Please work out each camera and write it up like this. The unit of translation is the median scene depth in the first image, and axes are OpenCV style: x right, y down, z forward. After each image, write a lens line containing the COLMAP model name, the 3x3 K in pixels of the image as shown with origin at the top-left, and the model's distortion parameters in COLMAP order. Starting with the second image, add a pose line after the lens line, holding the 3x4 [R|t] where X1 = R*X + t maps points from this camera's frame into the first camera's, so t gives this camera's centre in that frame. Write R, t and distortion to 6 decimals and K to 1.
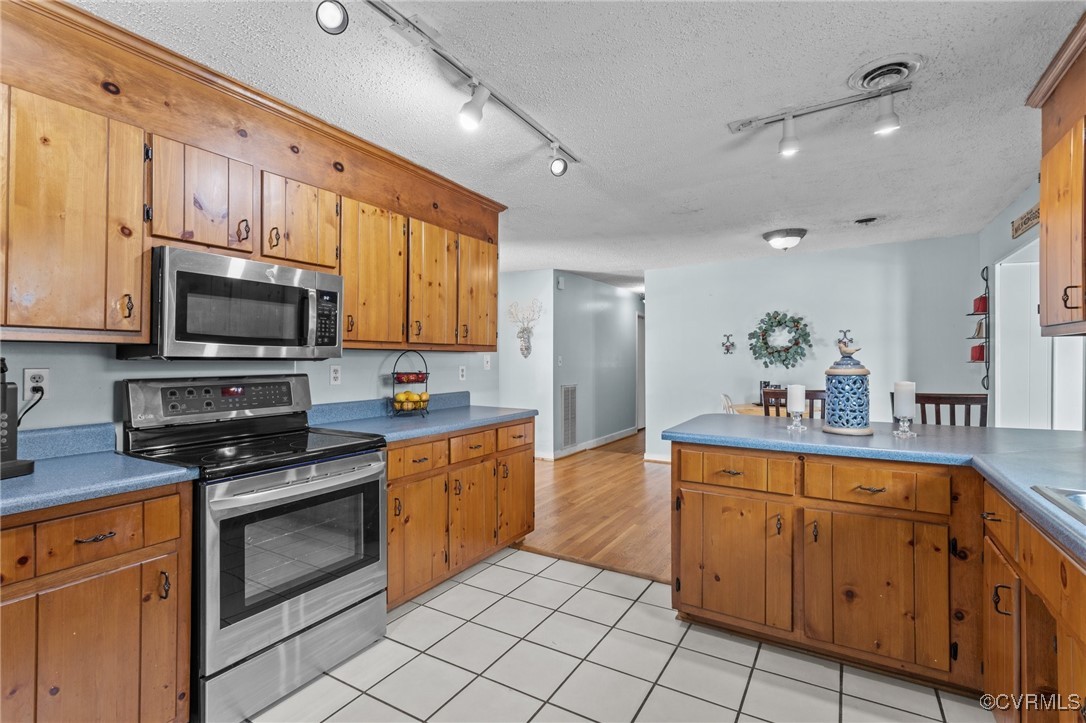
lens RADIAL K [[517.9, 0, 557.0], [0, 517.9, 357.1], [0, 0, 1]] dist [0.004948, 0.002376]
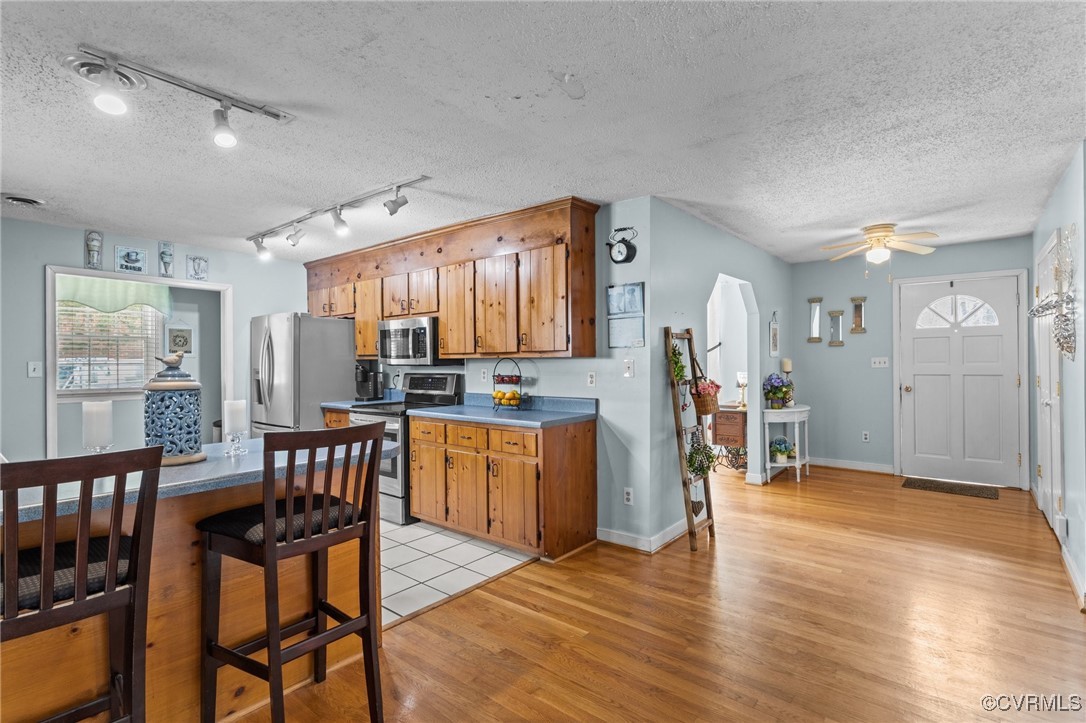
lens RADIAL K [[517.9, 0, 533.4], [0, 517.9, 360.3], [0, 0, 1]] dist [0.004948, 0.002376]
pose [[-0.178923, -0.001486, -0.983862, 1.188253], [0.010892, 0.999935, -0.003492, -0.002639], [0.983803, -0.011341, -0.178895, 1.612459]]
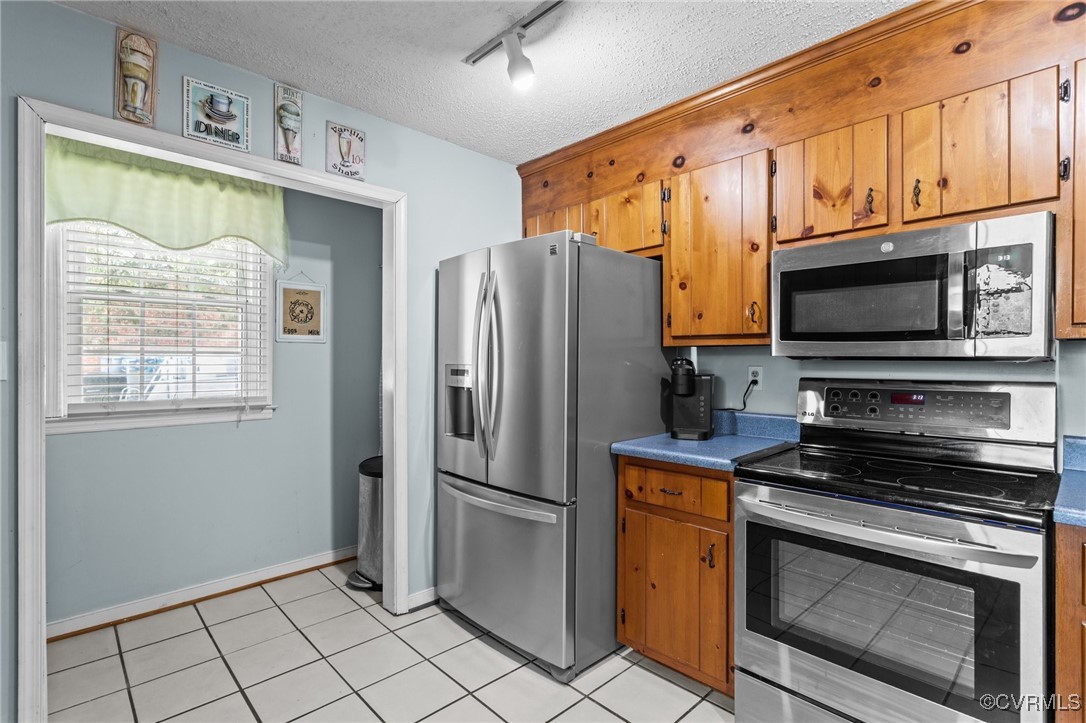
lens RADIAL K [[517.9, 0, 532.5], [0, 517.9, 365.4], [0, 0, 1]] dist [0.004948, 0.002376]
pose [[-0.291225, 0.009719, -0.956605, 0.289440], [0.002376, 0.999953, 0.009436, 0.004710], [0.956652, 0.000475, -0.291234, 0.614928]]
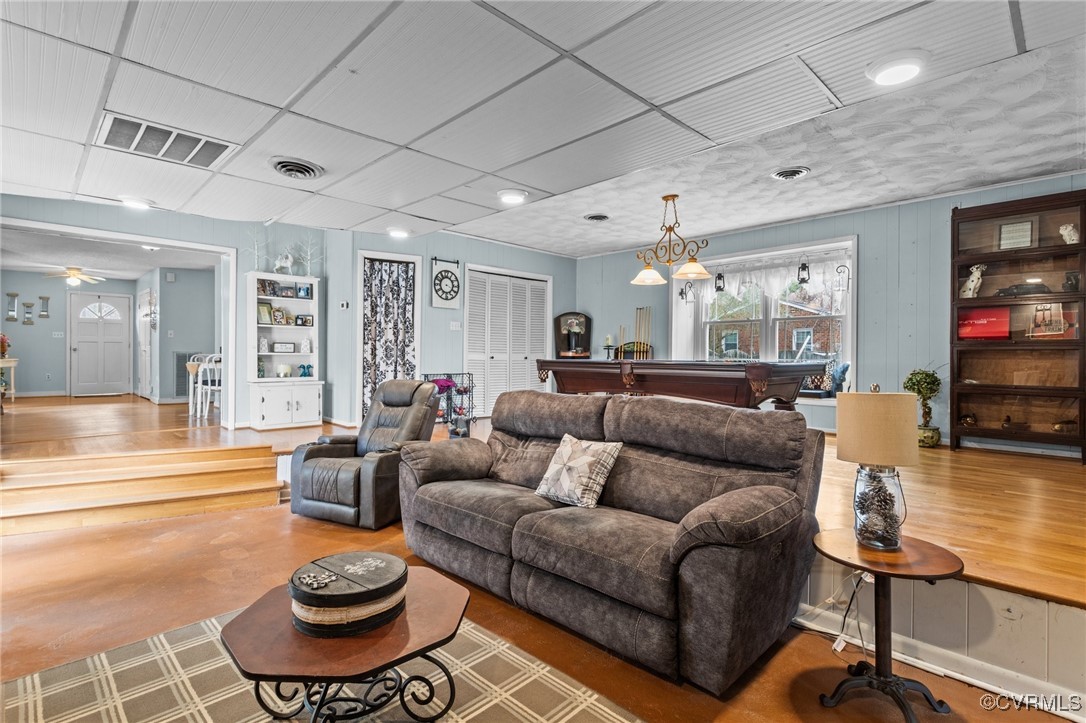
lens RADIAL K [[517.9, 0, 546.1], [0, 517.9, 362.5], [0, 0, 1]] dist [0.004948, 0.002376]
pose [[0.962584, 0.007935, -0.270868, 3.449284], [-0.003018, 0.999823, 0.018562, 0.142157], [0.270967, -0.017050, 0.962438, -0.176541]]
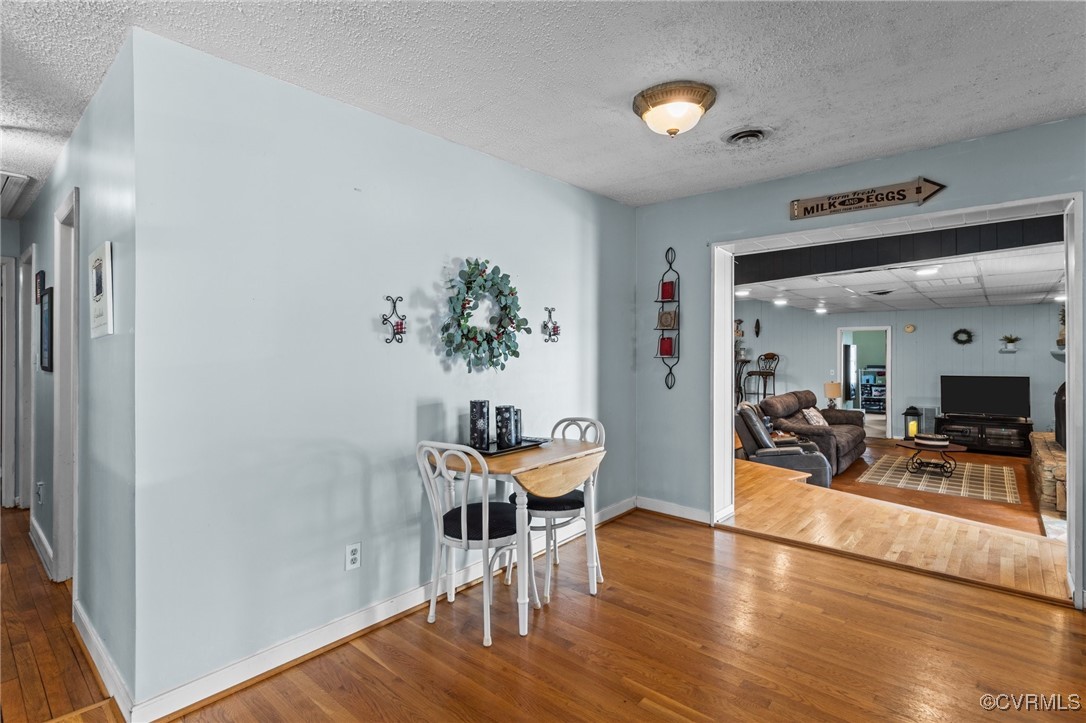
lens RADIAL K [[517.9, 0, 547.3], [0, 517.9, 350.1], [0, 0, 1]] dist [0.004948, 0.002376]
pose [[0.199456, 0.002236, 0.979904, -0.121355], [-0.003401, 0.999993, -0.001590, -0.001098], [-0.979901, -0.003015, 0.199463, 1.857674]]
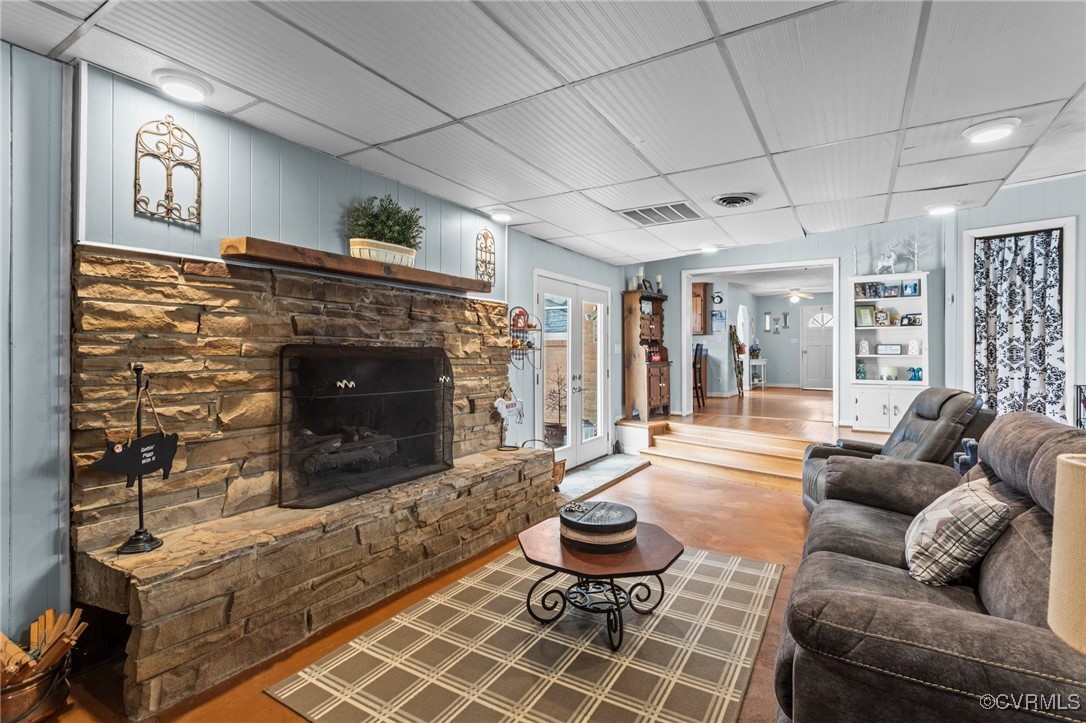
lens RADIAL K [[517.9, 0, 544.0], [0, 517.9, 346.2], [0, 0, 1]] dist [0.004948, 0.002376]
pose [[-0.031147, -0.014007, -0.999417, 3.985633], [0.001039, 0.999901, -0.014046, 0.138183], [0.999514, -0.001476, -0.031129, 0.336911]]
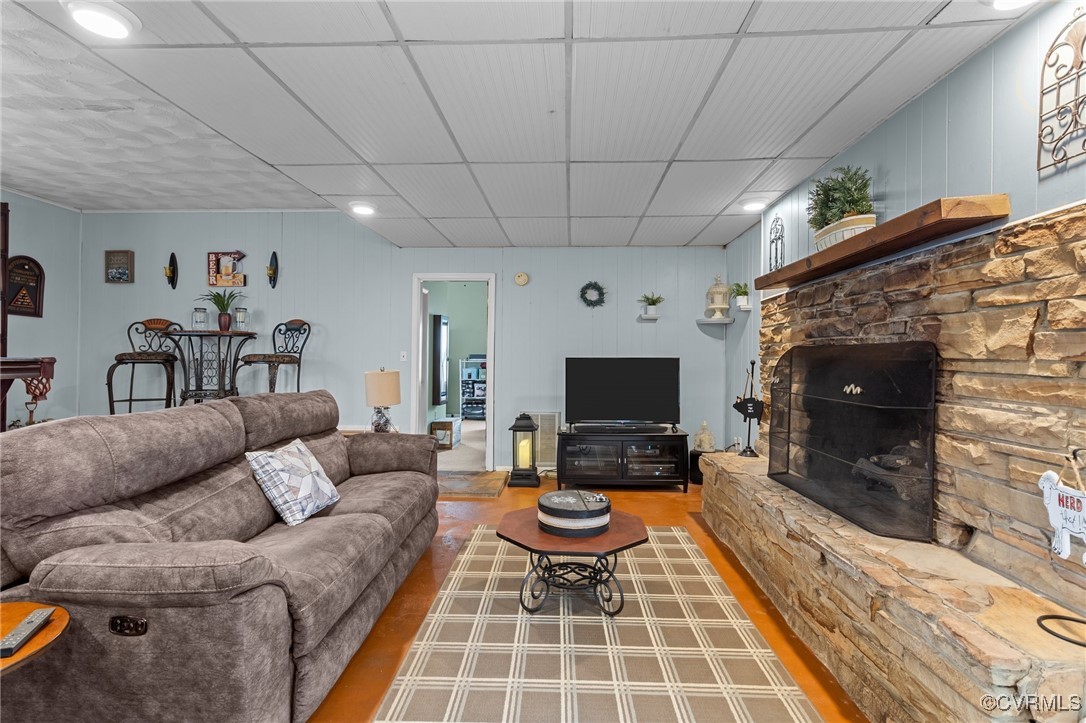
lens RADIAL K [[517.9, 0, 535.0], [0, 517.9, 352.9], [0, 0, 1]] dist [0.004948, 0.002376]
pose [[-0.437737, 0.001975, 0.899101, 2.084590], [-0.015355, 0.999835, -0.009672, 0.157617], [-0.898972, -0.018039, -0.437635, 0.942029]]
